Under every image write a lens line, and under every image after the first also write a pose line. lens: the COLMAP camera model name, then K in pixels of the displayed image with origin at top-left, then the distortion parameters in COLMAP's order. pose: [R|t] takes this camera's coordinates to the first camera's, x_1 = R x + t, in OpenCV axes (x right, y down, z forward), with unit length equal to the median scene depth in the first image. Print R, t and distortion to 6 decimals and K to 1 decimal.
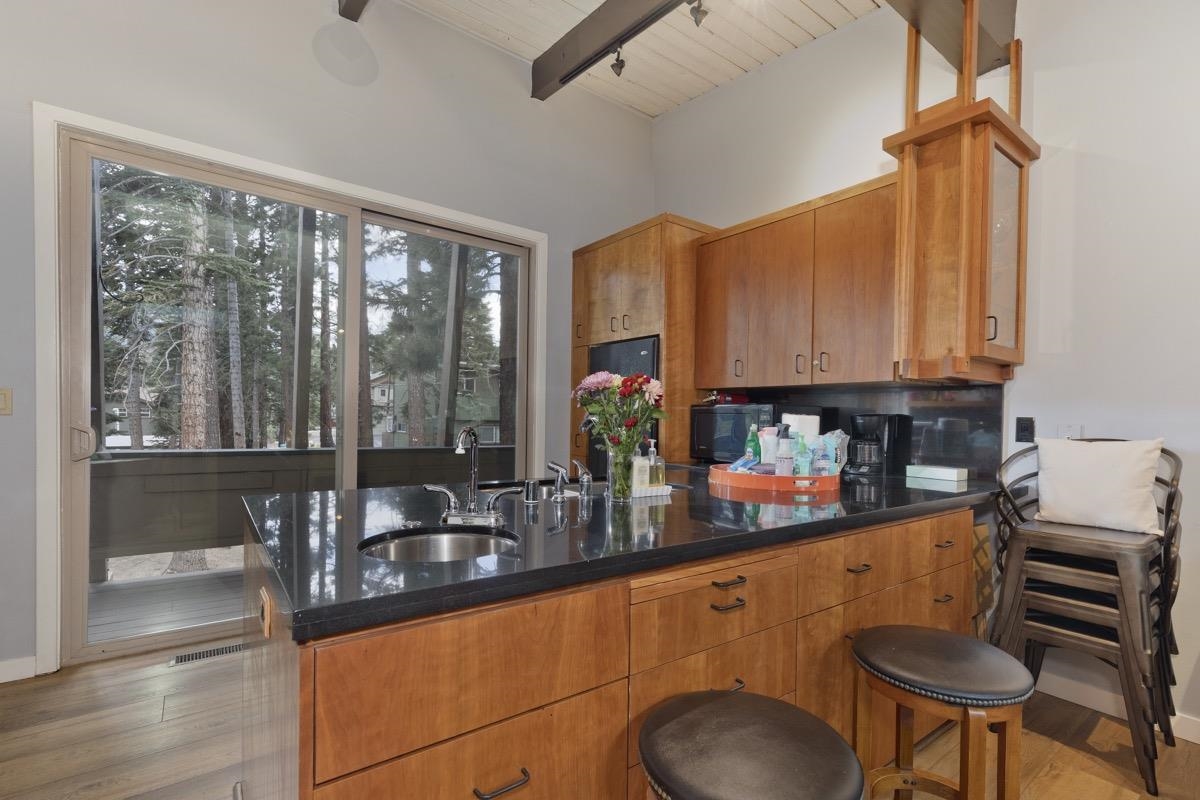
lens RADIAL K [[544.6, 0, 606.7], [0, 544.6, 426.8], [0, 0, 1]] dist [0.008419, 0.000083]
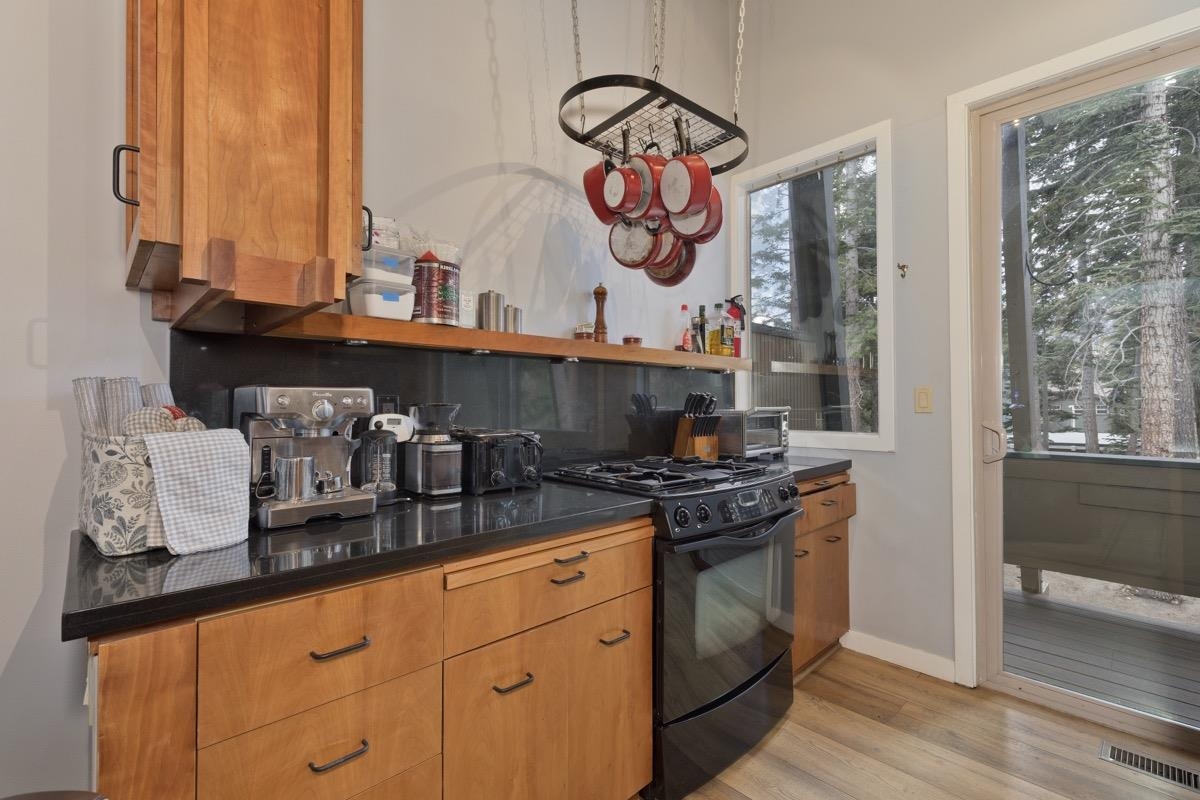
lens RADIAL K [[537.3, 0, 606.0], [0, 537.3, 399.5], [0, 0, 1]] dist [0.008617, -0.000523]
pose [[0.125141, -0.030539, -0.991669, -0.139610], [-0.014018, 0.999372, -0.032545, -0.003489], [0.992040, 0.017974, 0.124634, 0.233834]]
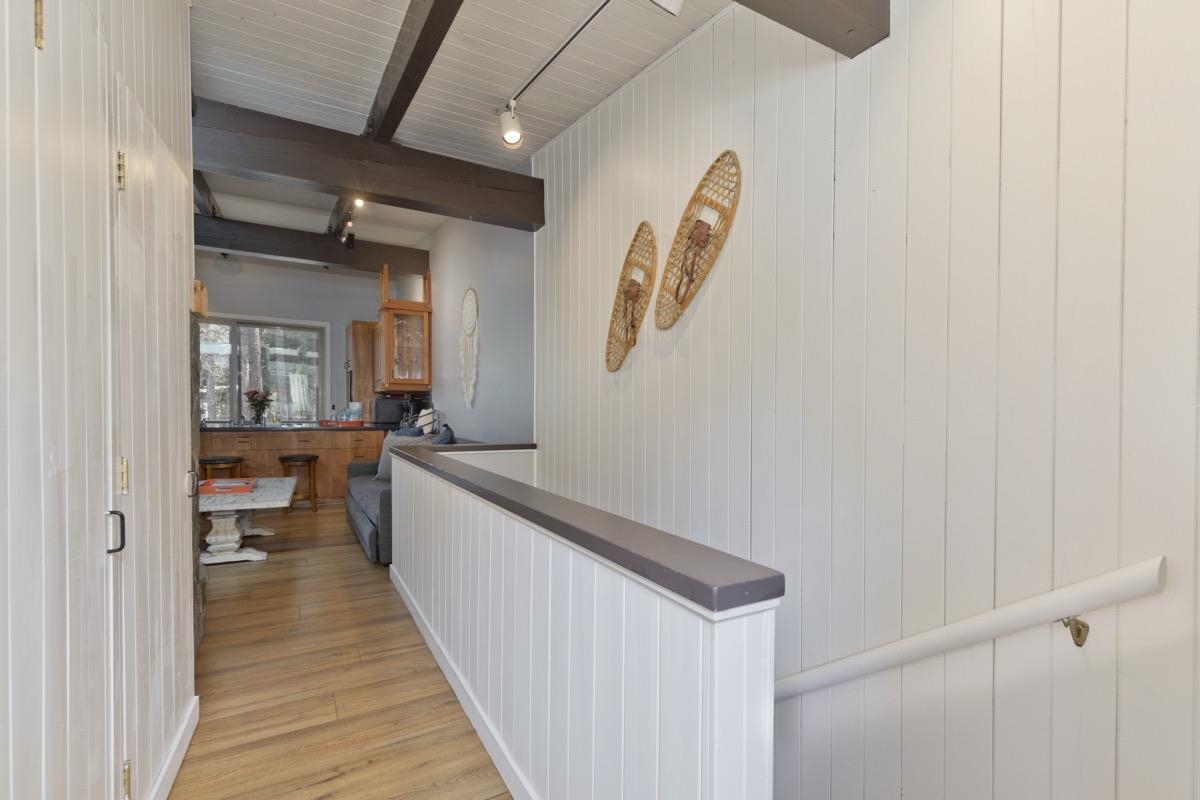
lens RADIAL K [[535.1, 0, 603.1], [0, 535.1, 429.8], [0, 0, 1]] dist [0.002687, -0.000012]
pose [[0.993658, 0.001275, -0.112433, 1.780218], [0.000930, 0.999808, 0.019553, 0.063868], [0.112436, -0.019534, 0.993467, -1.505926]]
